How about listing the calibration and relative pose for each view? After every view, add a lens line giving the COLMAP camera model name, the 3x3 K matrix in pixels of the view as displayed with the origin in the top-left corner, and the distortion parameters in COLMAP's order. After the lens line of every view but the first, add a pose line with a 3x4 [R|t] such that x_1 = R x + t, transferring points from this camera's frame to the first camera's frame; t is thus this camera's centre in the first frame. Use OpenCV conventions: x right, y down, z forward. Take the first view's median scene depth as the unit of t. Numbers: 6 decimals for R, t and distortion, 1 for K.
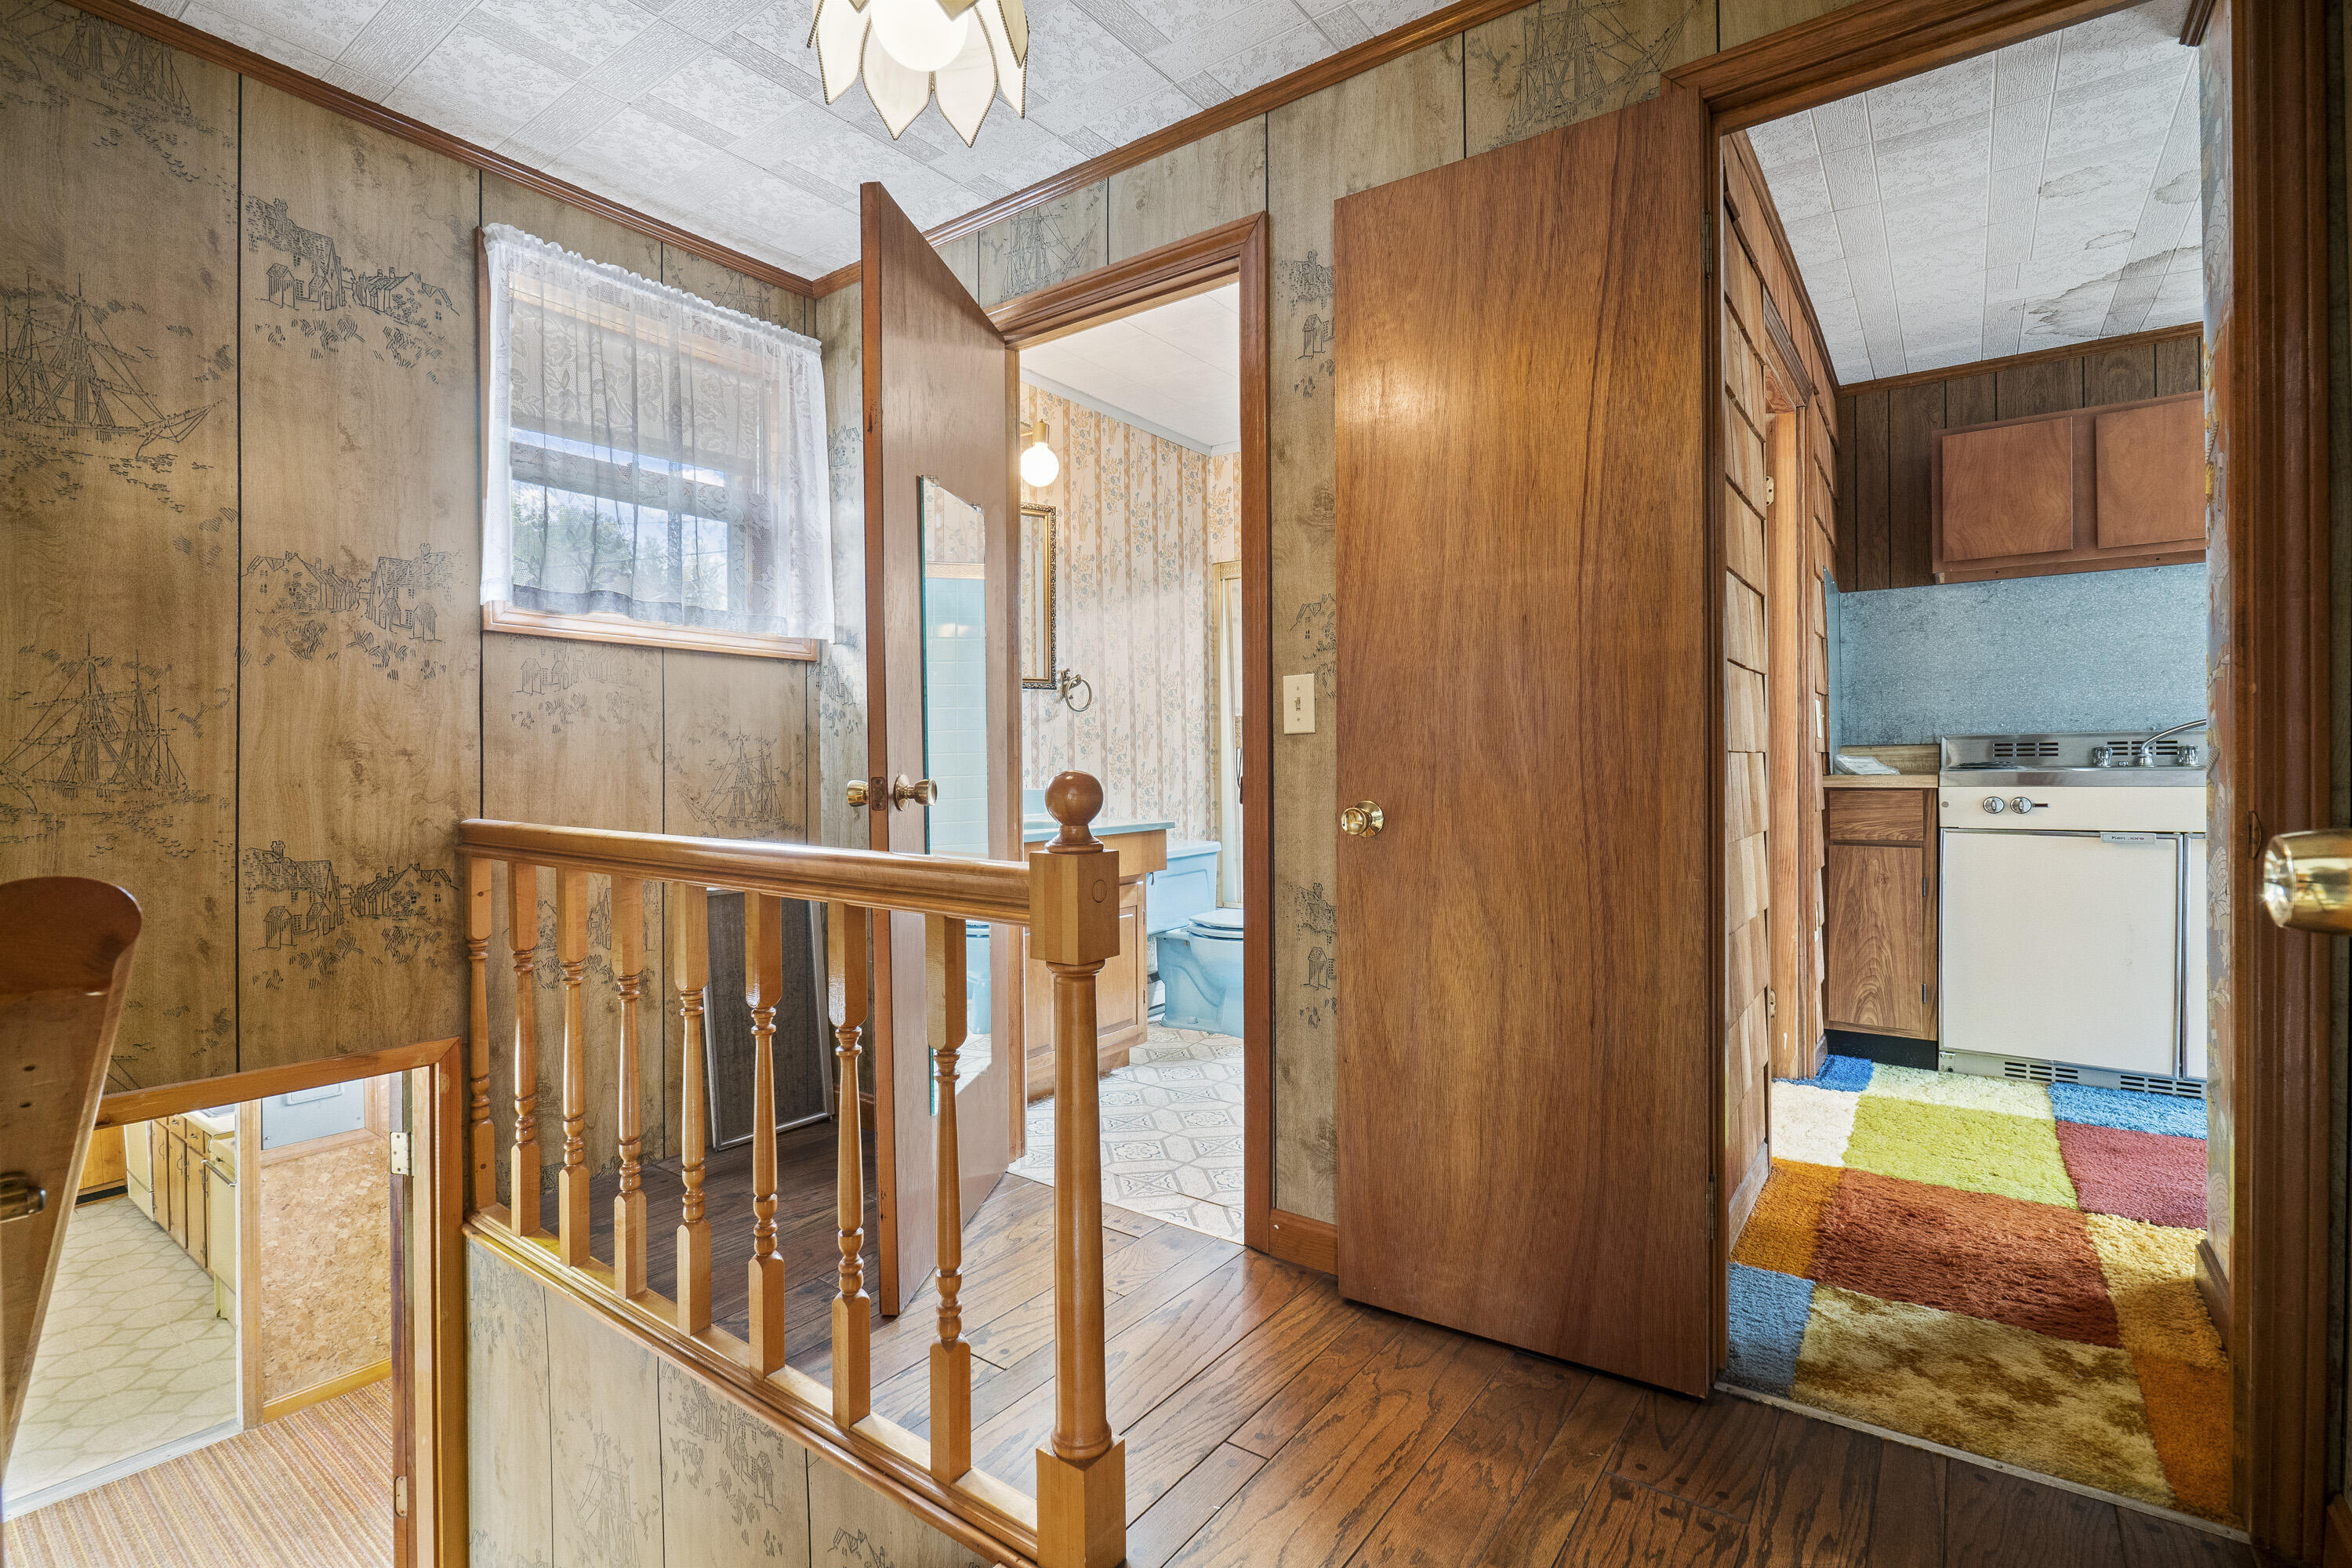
lens RADIAL K [[1082.6, 0, 1169.1], [0, 1082.6, 774.7], [0, 0, 1]] dist [-0.000376, -0.000004]
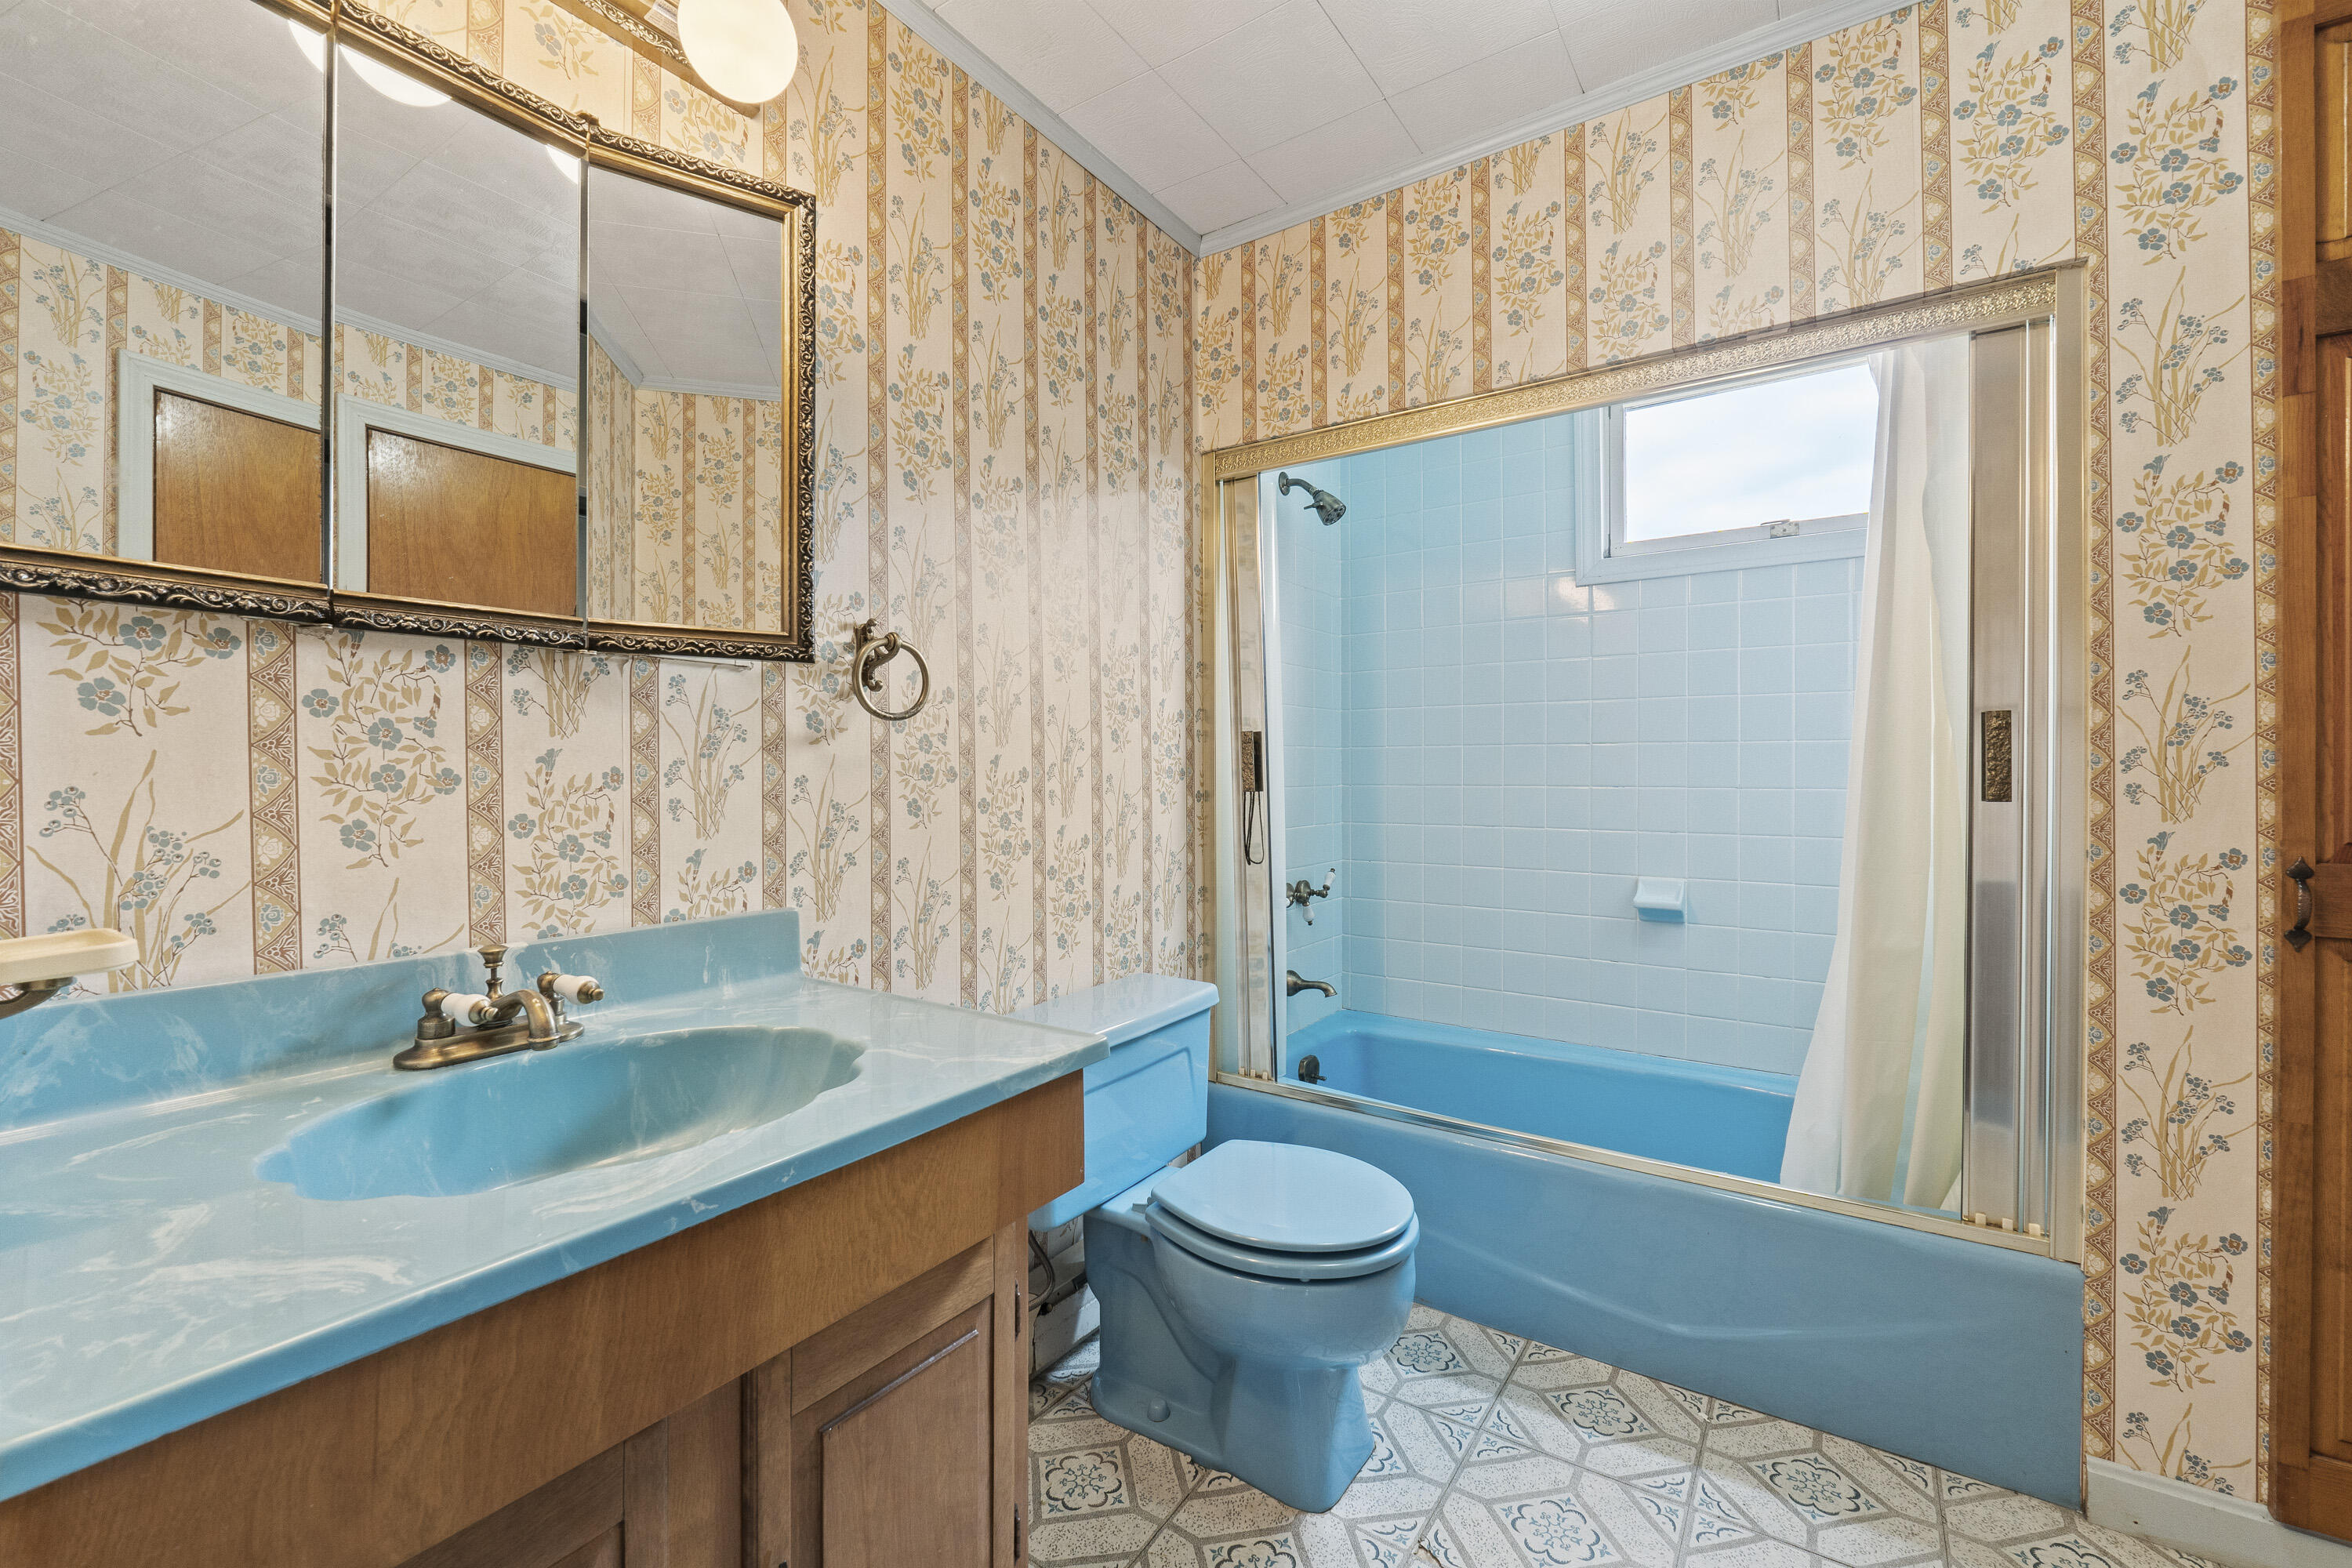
lens RADIAL K [[984.3, 0, 1180.5], [0, 984.3, 778.7], [0, 0, 1]] dist [-0.003033, -0.000193]
pose [[0.999250, 0.006397, 0.038181, 0.012502], [-0.006295, 0.999976, -0.002774, -0.030978], [-0.038198, 0.002531, 0.999267, 0.540062]]
